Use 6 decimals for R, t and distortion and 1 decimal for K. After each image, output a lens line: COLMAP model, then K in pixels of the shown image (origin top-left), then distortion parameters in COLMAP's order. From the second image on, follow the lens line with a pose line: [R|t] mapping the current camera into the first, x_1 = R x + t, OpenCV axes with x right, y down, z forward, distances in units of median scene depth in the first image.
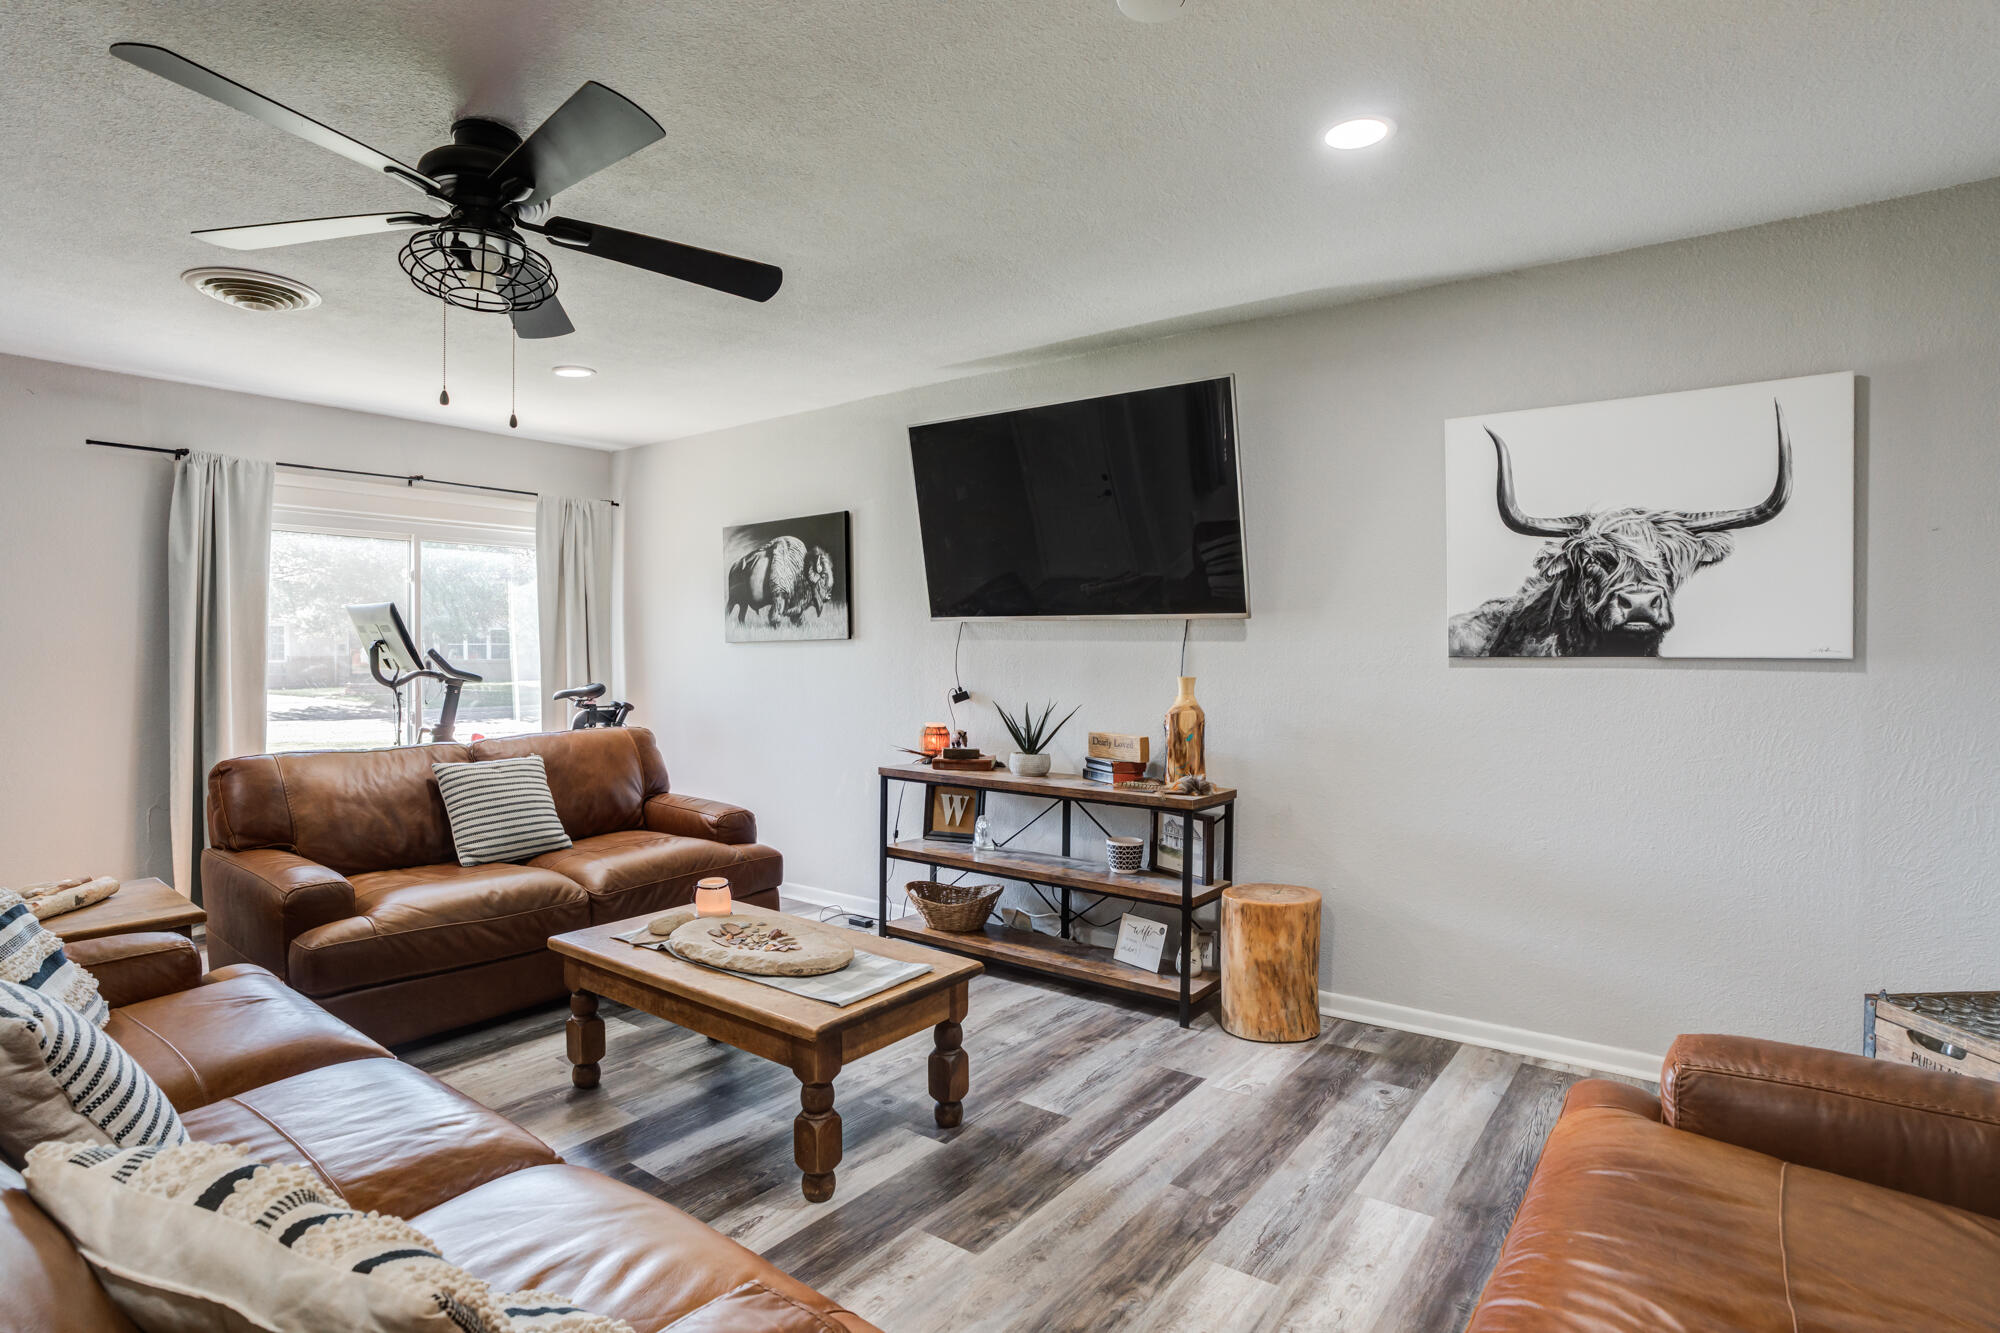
lens RADIAL K [[1020.4, 0, 1007.2], [0, 1020.4, 660.6], [0, 0, 1]] dist [-0.026636, 0.005292]
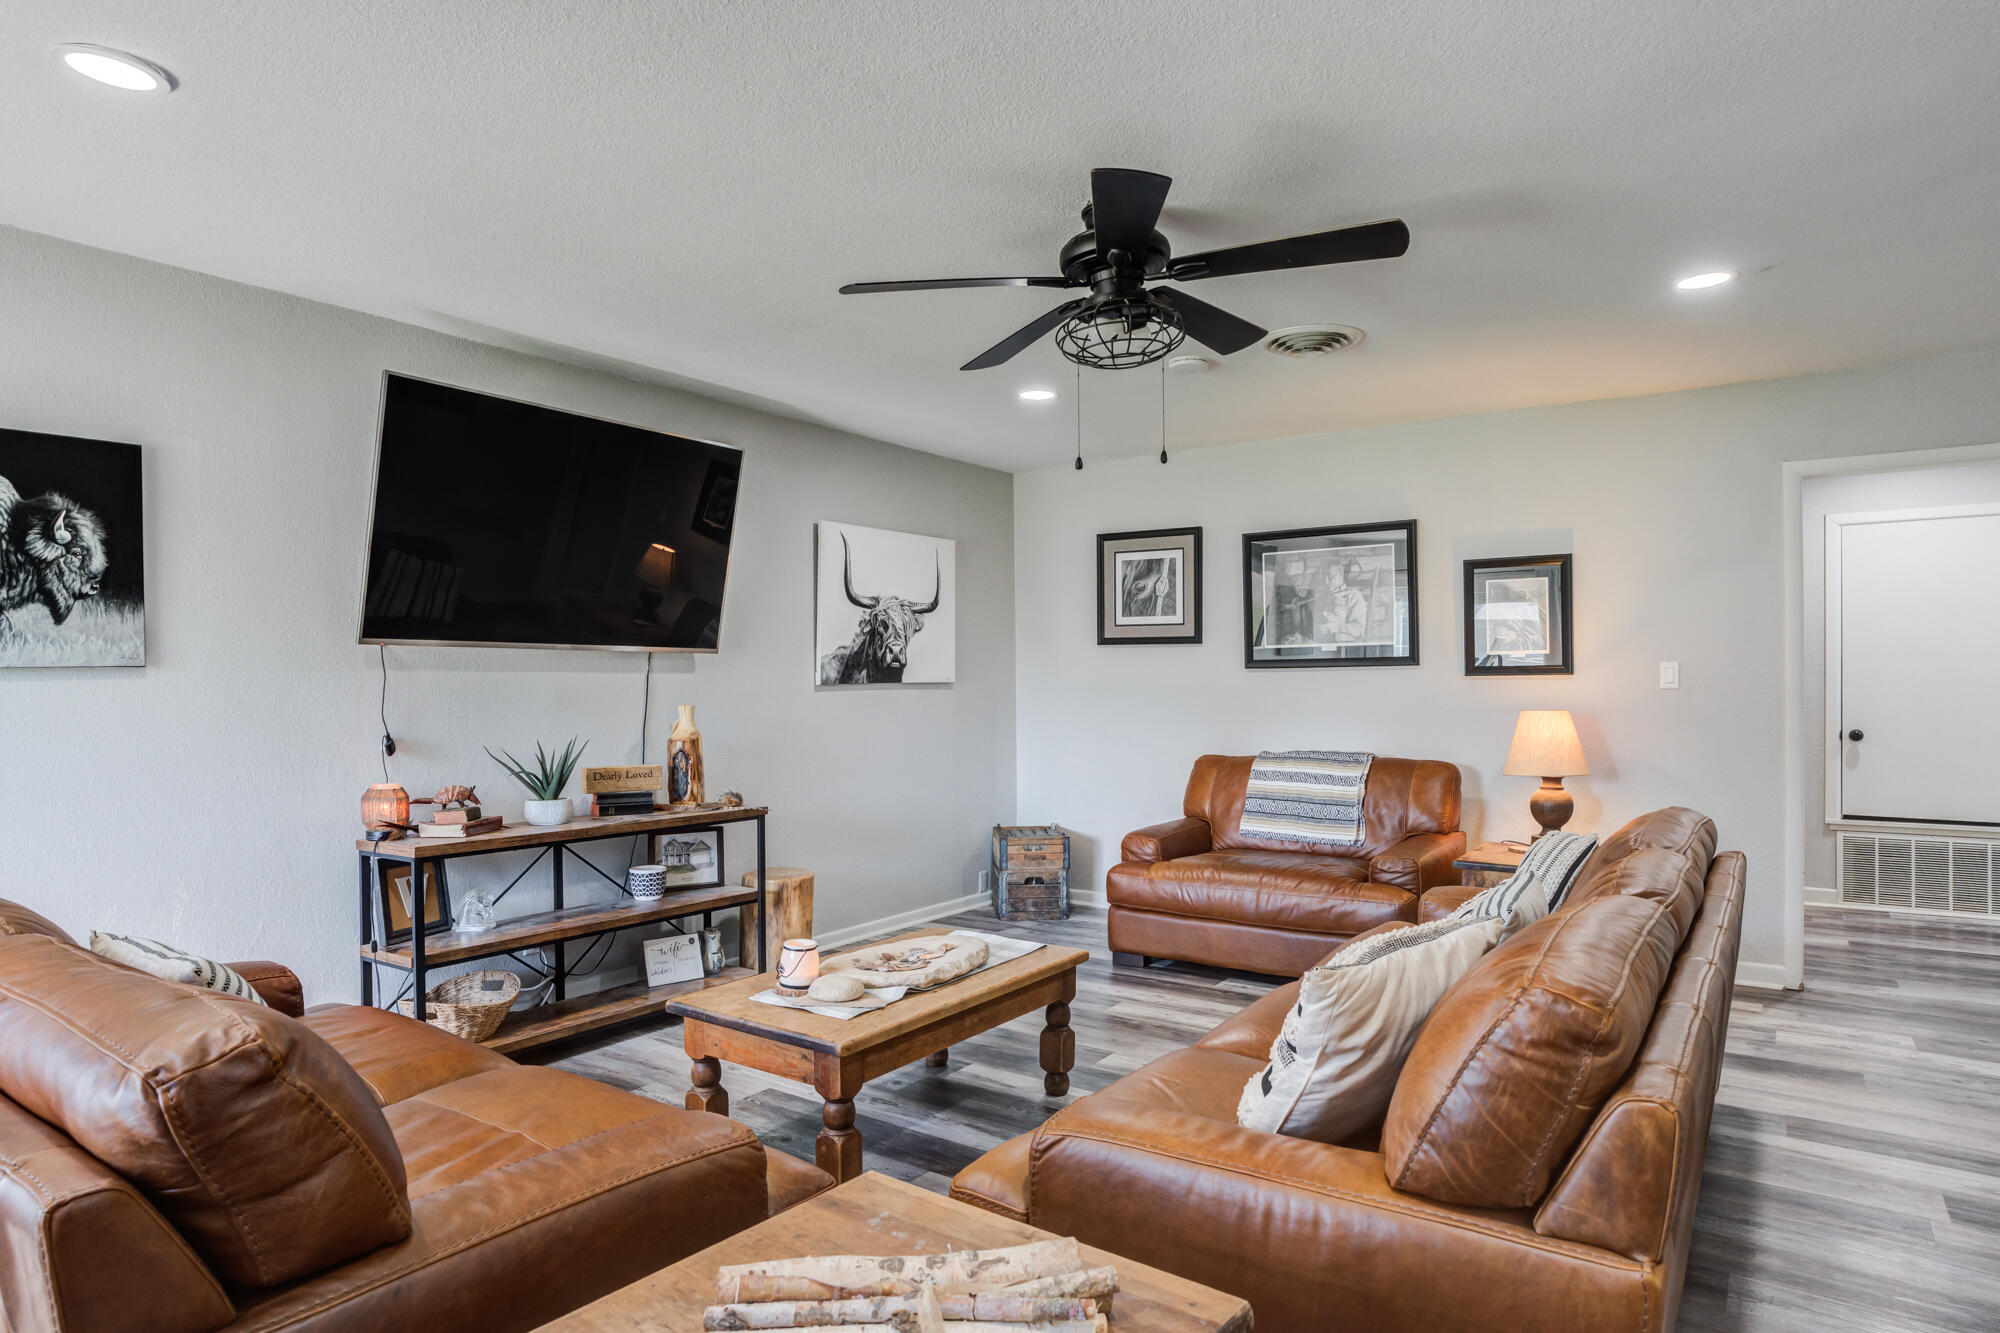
lens RADIAL K [[1150.8, 0, 983.8], [0, 1150.8, 675.4], [0, 0, 1]] dist [-0.007624, 0.008168]
pose [[-0.010438, -0.001985, 0.999944, -1.224036], [0.013026, 0.999913, 0.002121, -0.016776], [-0.999861, 0.013048, -0.010411, 0.796972]]
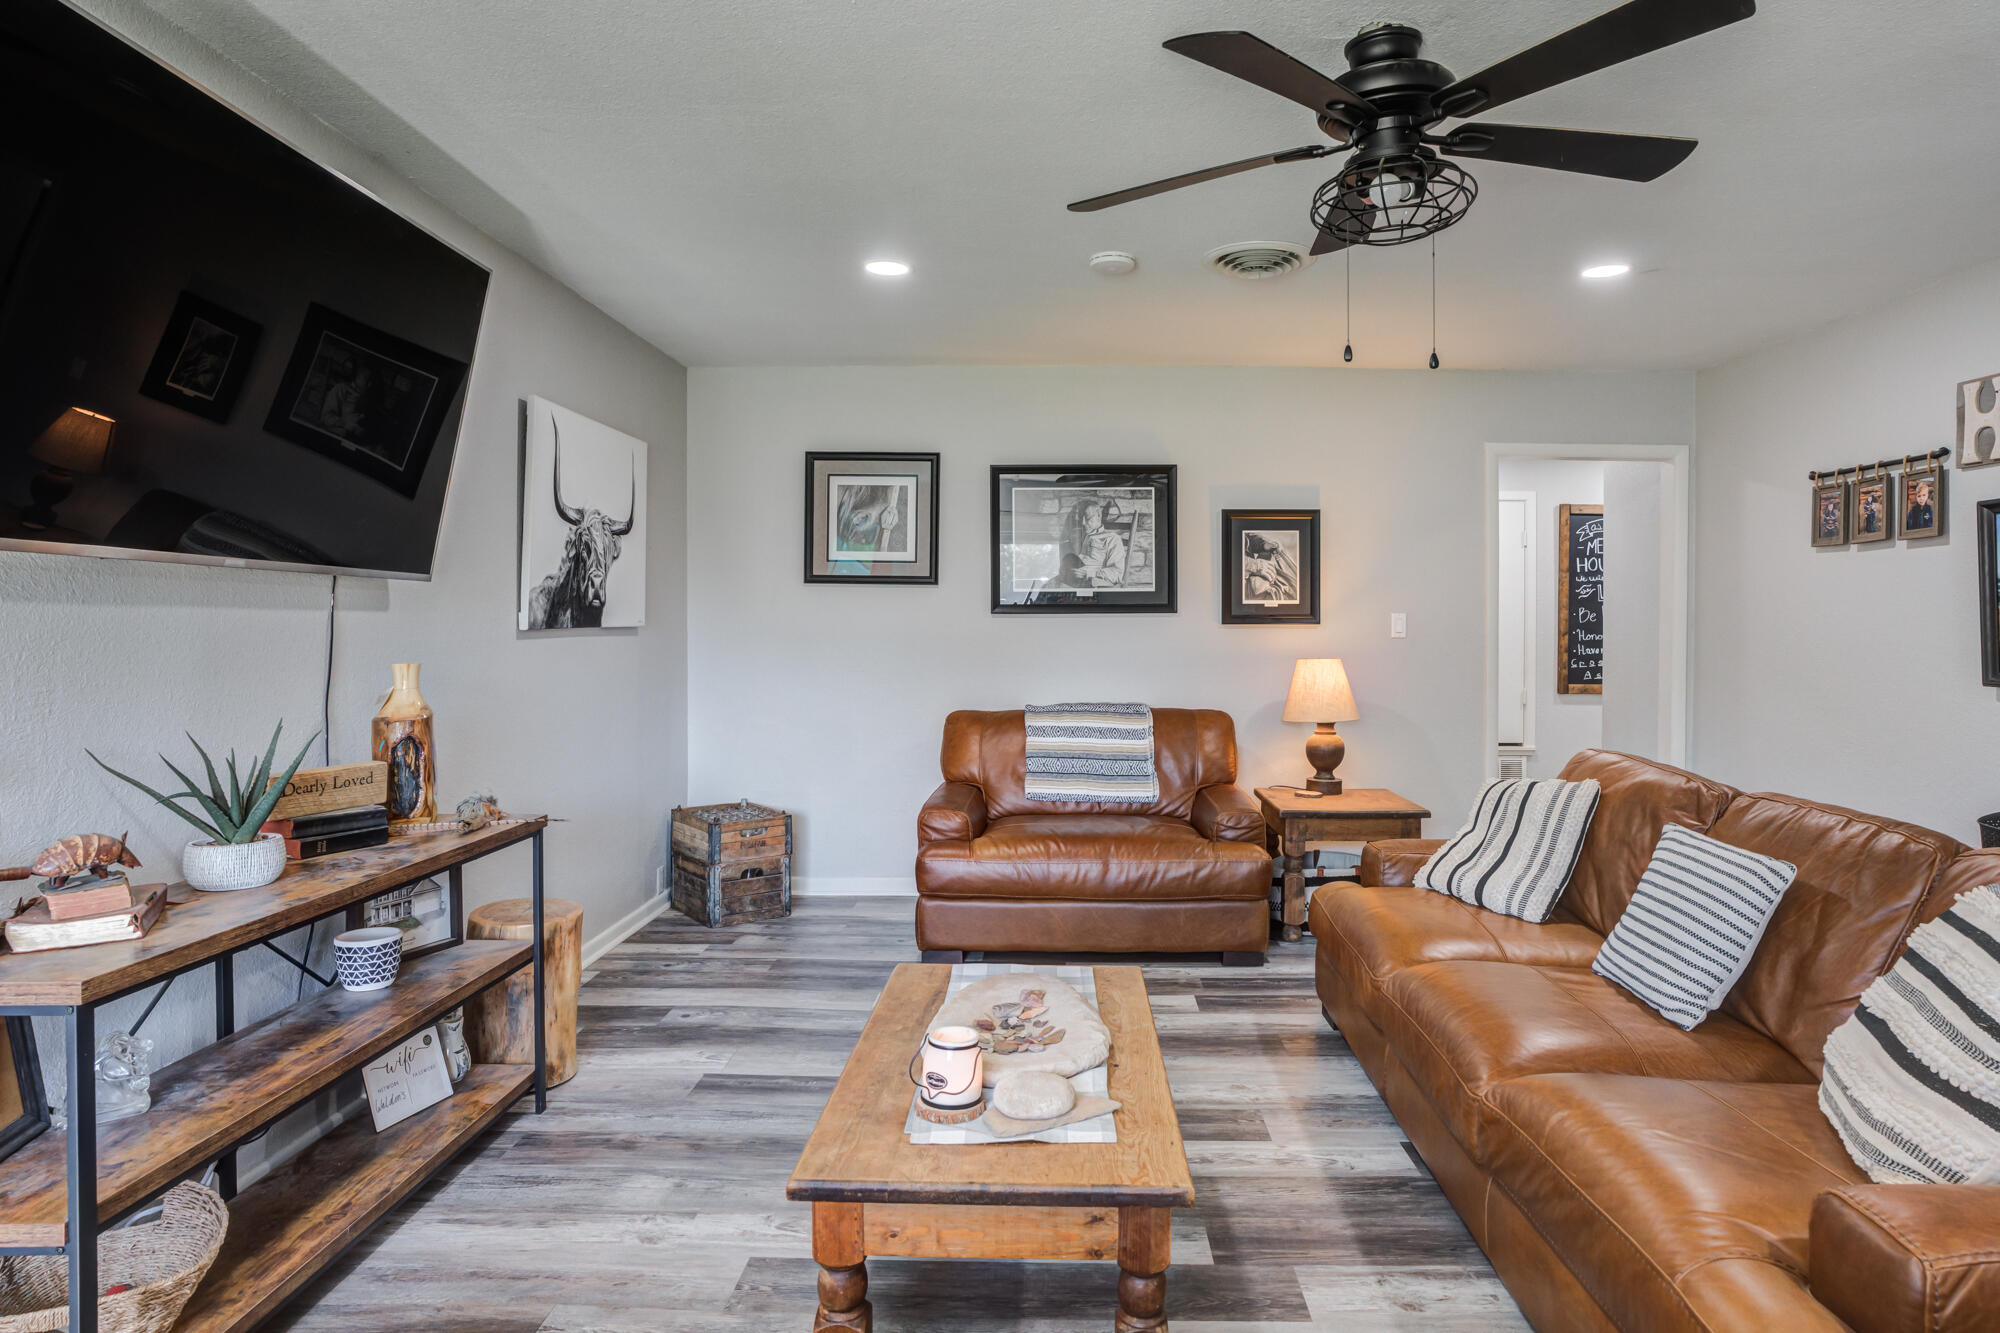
lens RADIAL K [[1150.8, 0, 1026.1], [0, 1150.8, 624.4], [0, 0, 1]] dist [-0.007624, 0.008168]
pose [[-0.566685, -0.009940, 0.823874, -0.798430], [-0.000779, 0.999933, 0.011529, -0.022272], [-0.823934, 0.005892, -0.566655, 1.258378]]
